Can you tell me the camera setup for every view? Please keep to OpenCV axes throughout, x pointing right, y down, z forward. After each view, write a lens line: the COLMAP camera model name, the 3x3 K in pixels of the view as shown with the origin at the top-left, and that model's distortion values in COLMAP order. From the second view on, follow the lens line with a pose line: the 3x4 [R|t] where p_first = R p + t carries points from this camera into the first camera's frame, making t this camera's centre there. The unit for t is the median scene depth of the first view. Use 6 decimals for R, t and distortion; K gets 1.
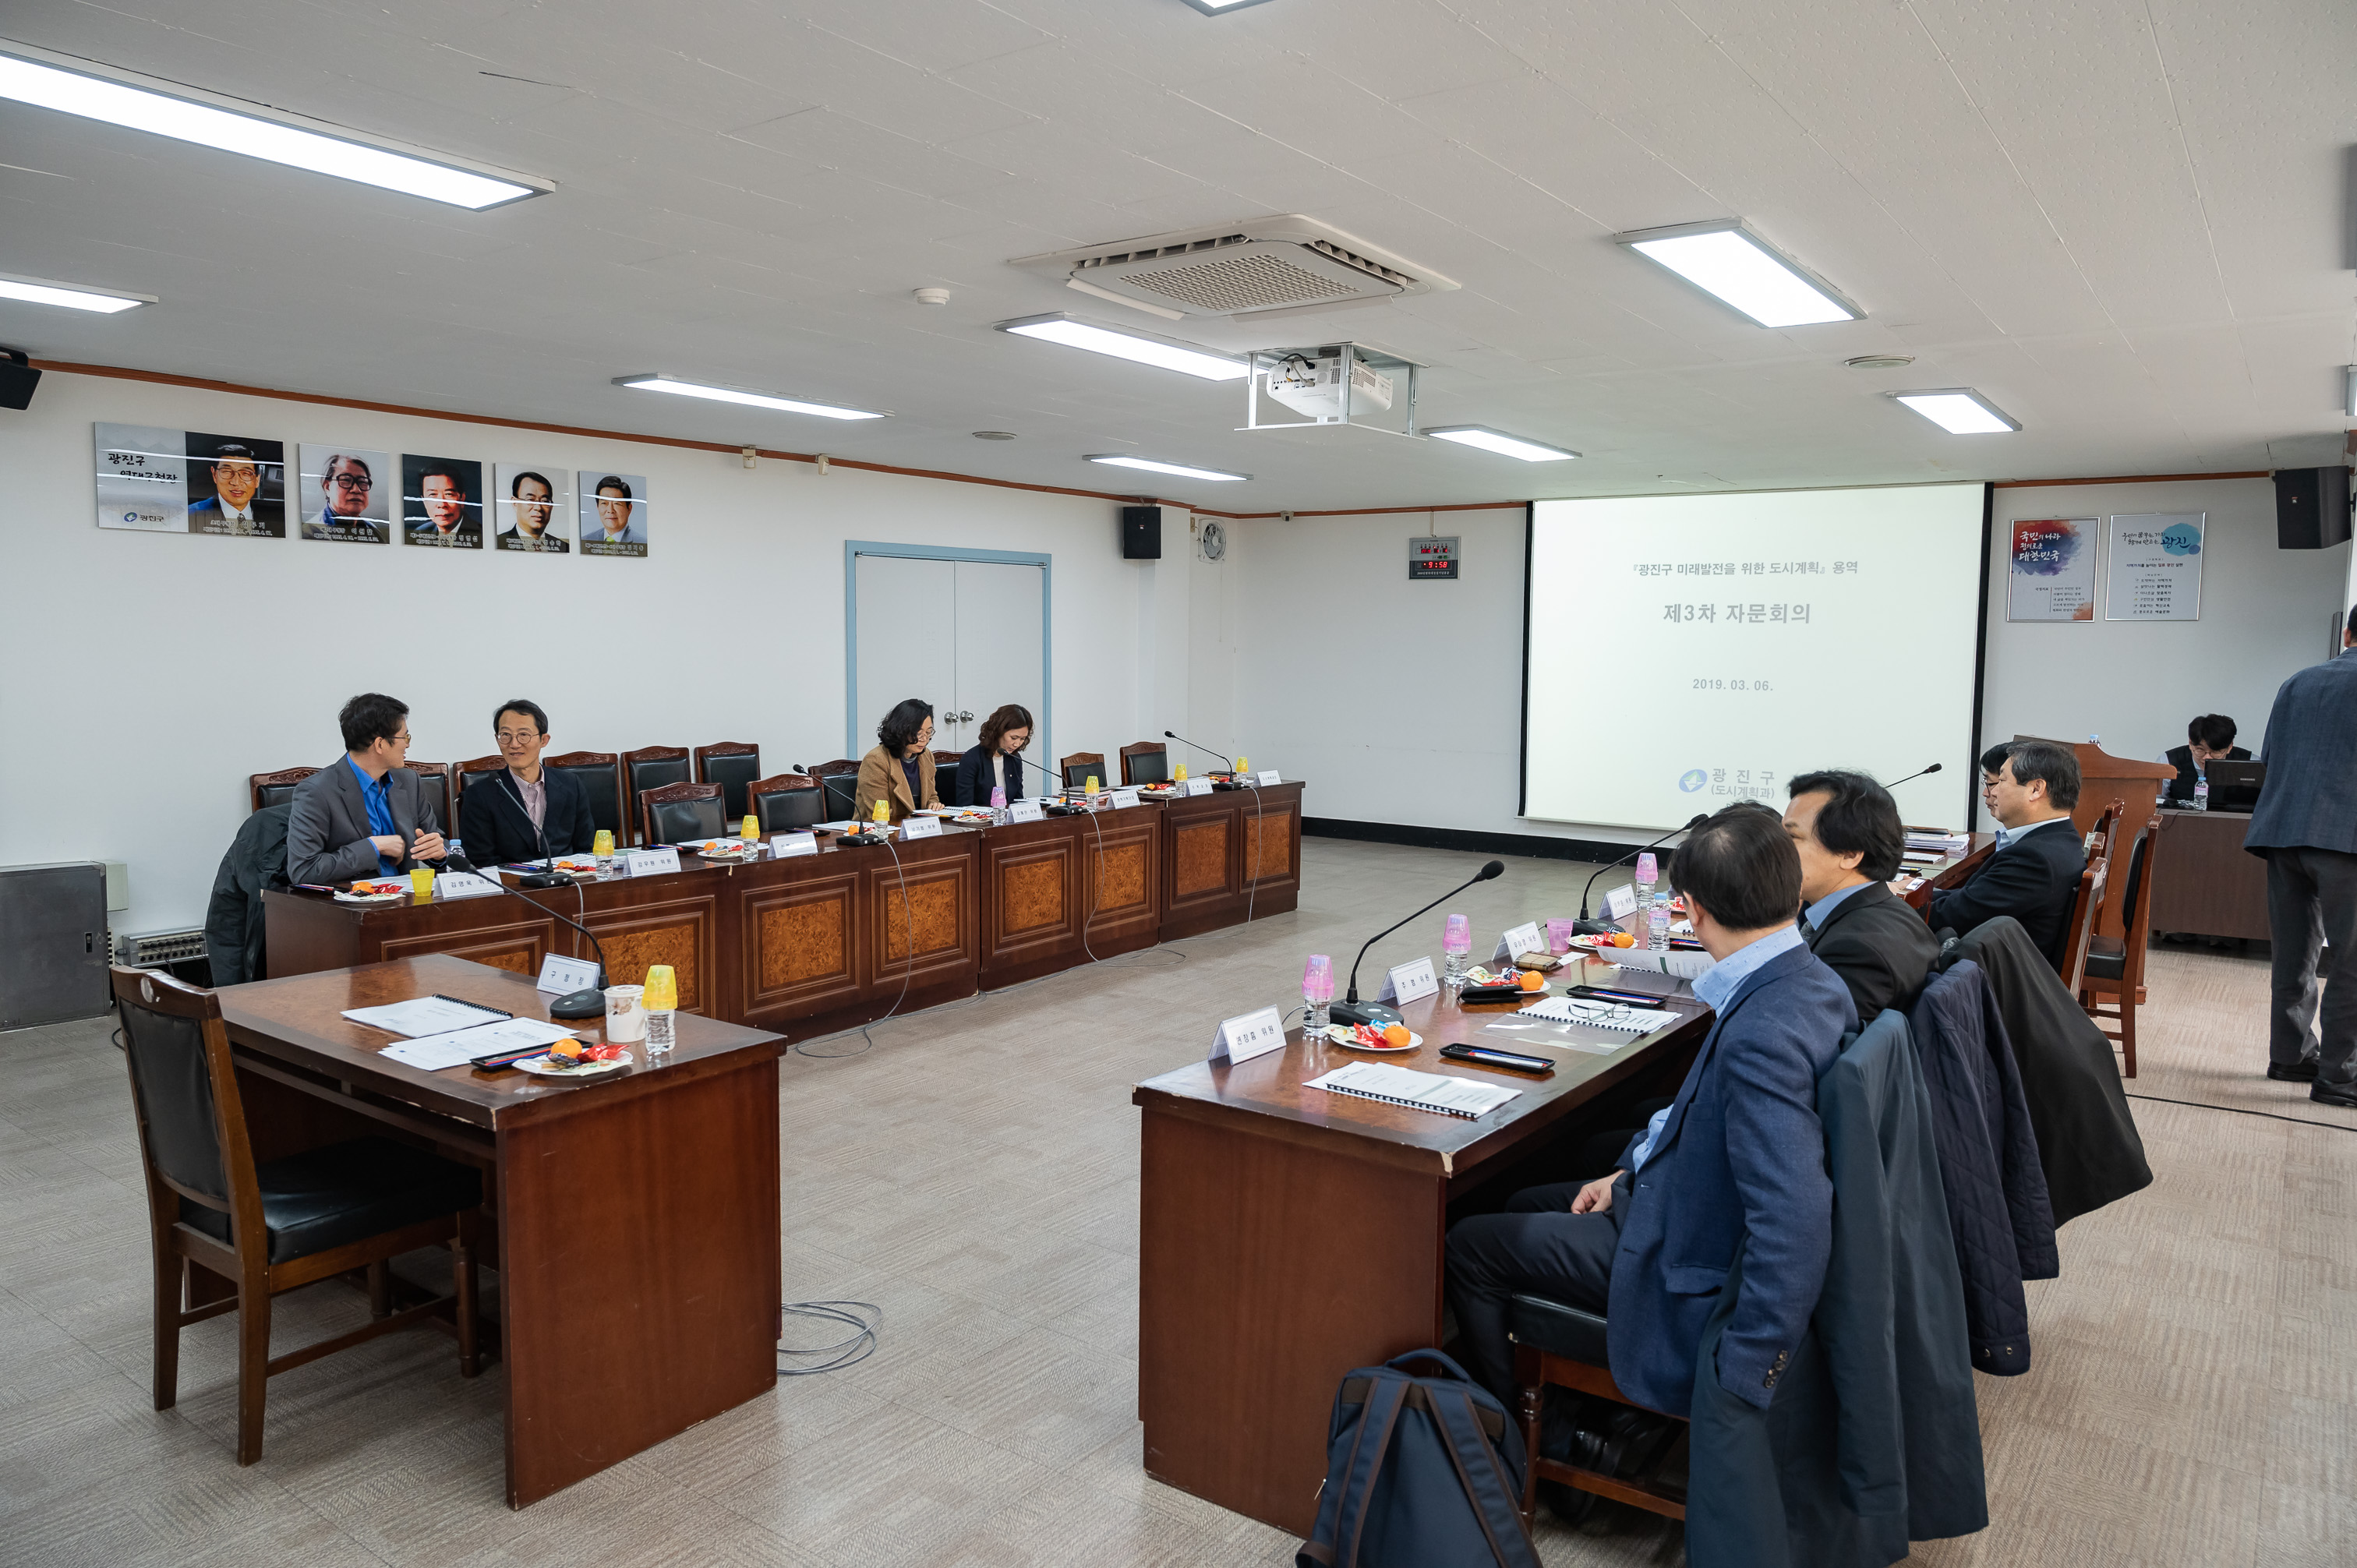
lens RADIAL K [[1553.1, 0, 1168.5], [0, 1553.1, 774.7], [0, 0, 1]] dist [-0.011686, 0.004418]
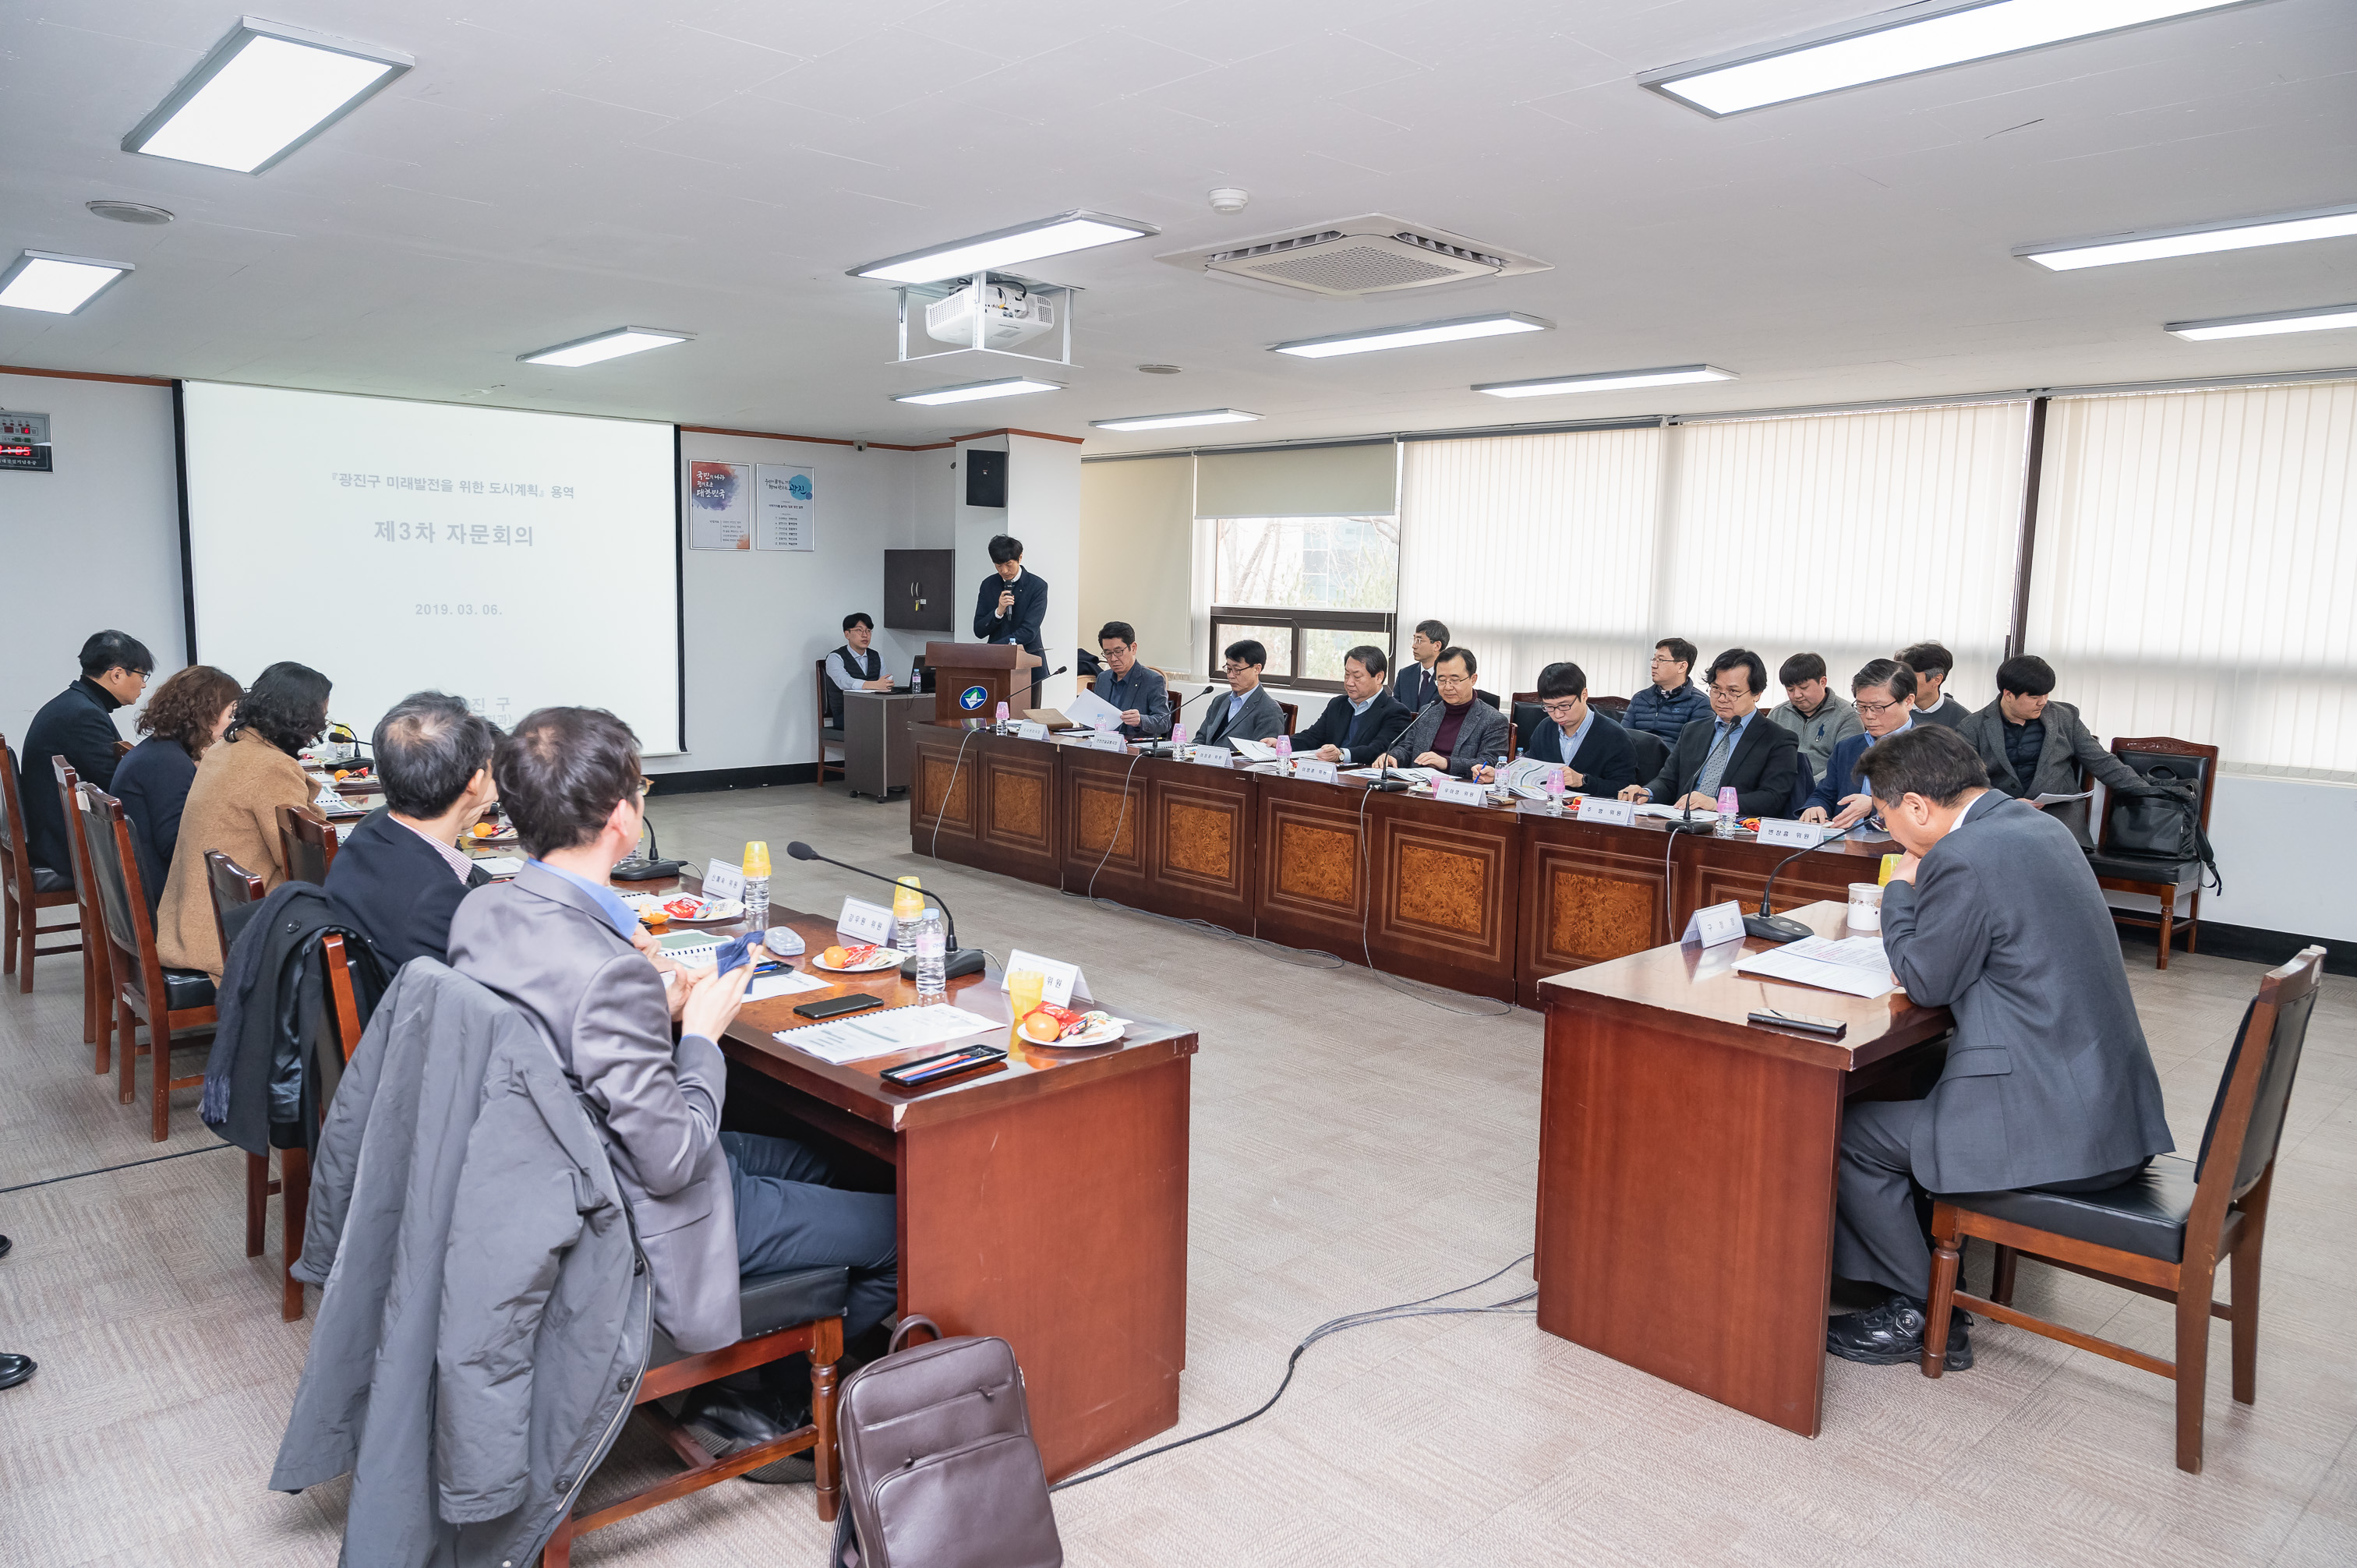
lens RADIAL K [[1553.1, 0, 1186.9], [0, 1553.1, 772.9], [0, 0, 1]] dist [-0.011686, 0.004418]
pose [[0.175988, -0.124917, 0.976434, -0.680419], [0.069972, 0.990994, 0.114168, -0.050131], [-0.981902, 0.048231, 0.183144, 0.549408]]
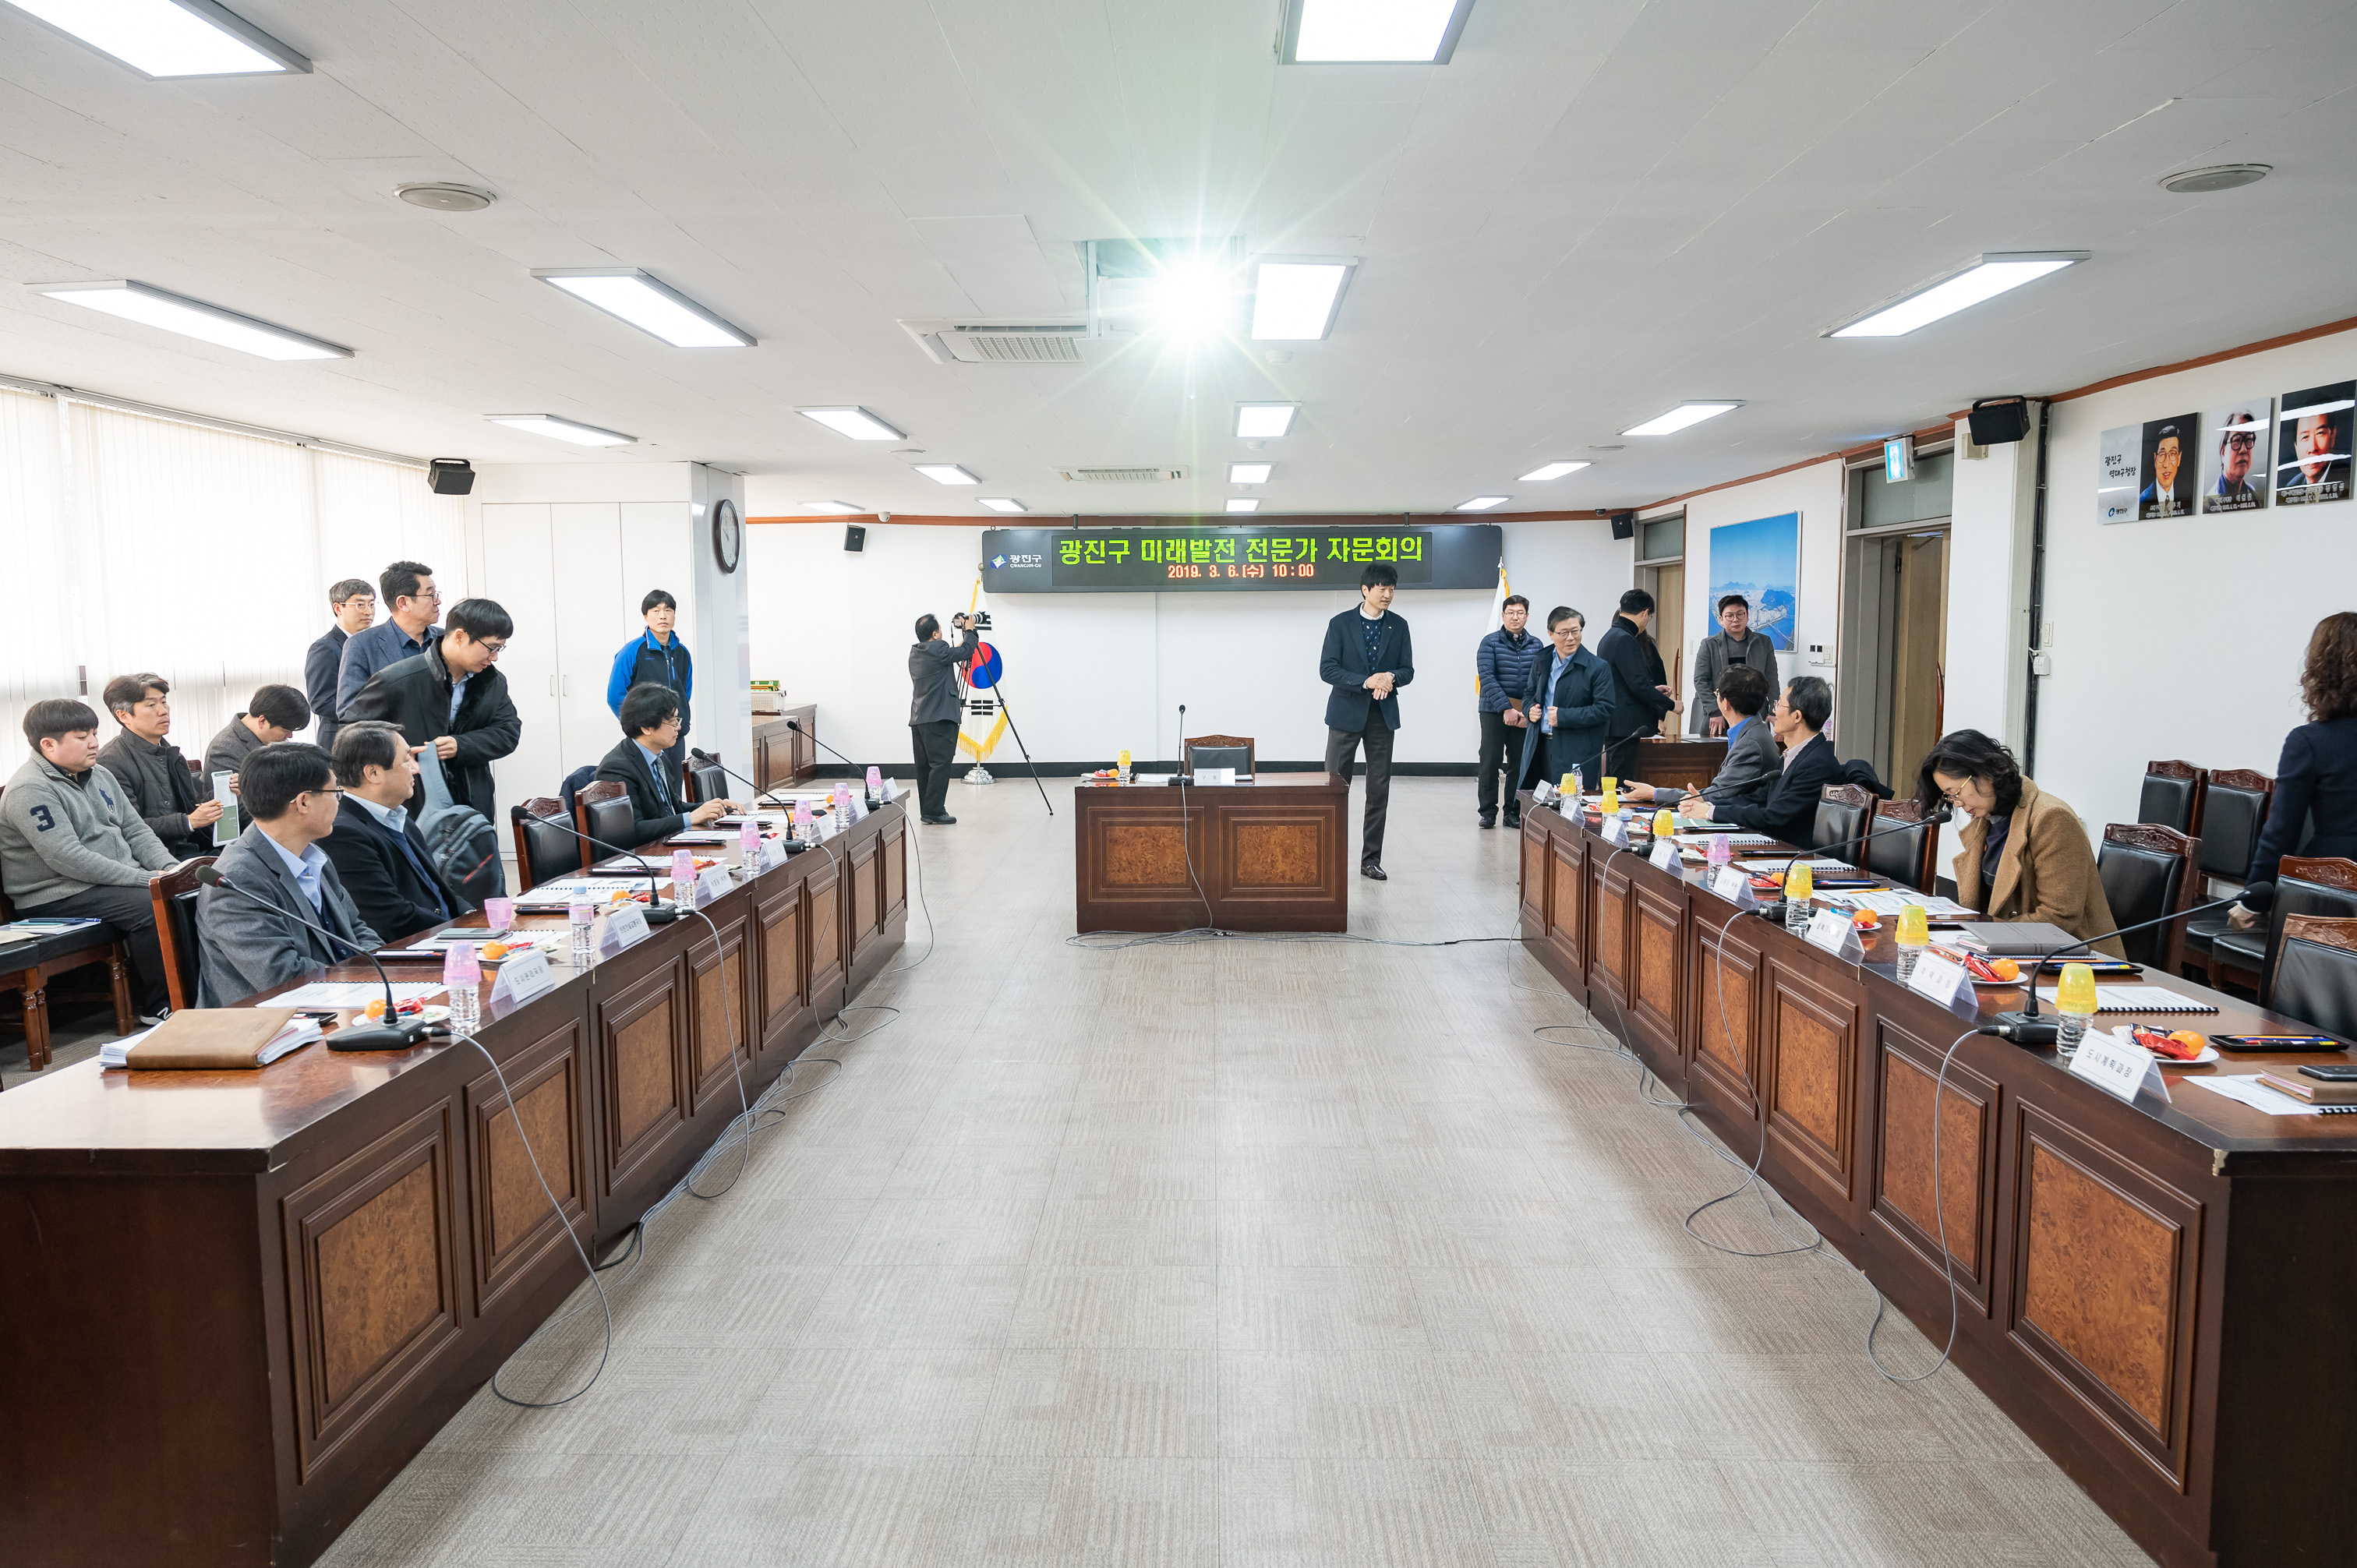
lens RADIAL K [[1628.5, 0, 1192.8], [0, 1628.5, 779.3], [0, 0, 1]] dist [-0.006192, -0.001347]
pose [[-0.808398, 0.050893, -0.586433, 0.463800], [-0.055427, 0.985248, 0.161910, -0.111108], [0.586021, 0.163391, -0.793651, 1.335258]]
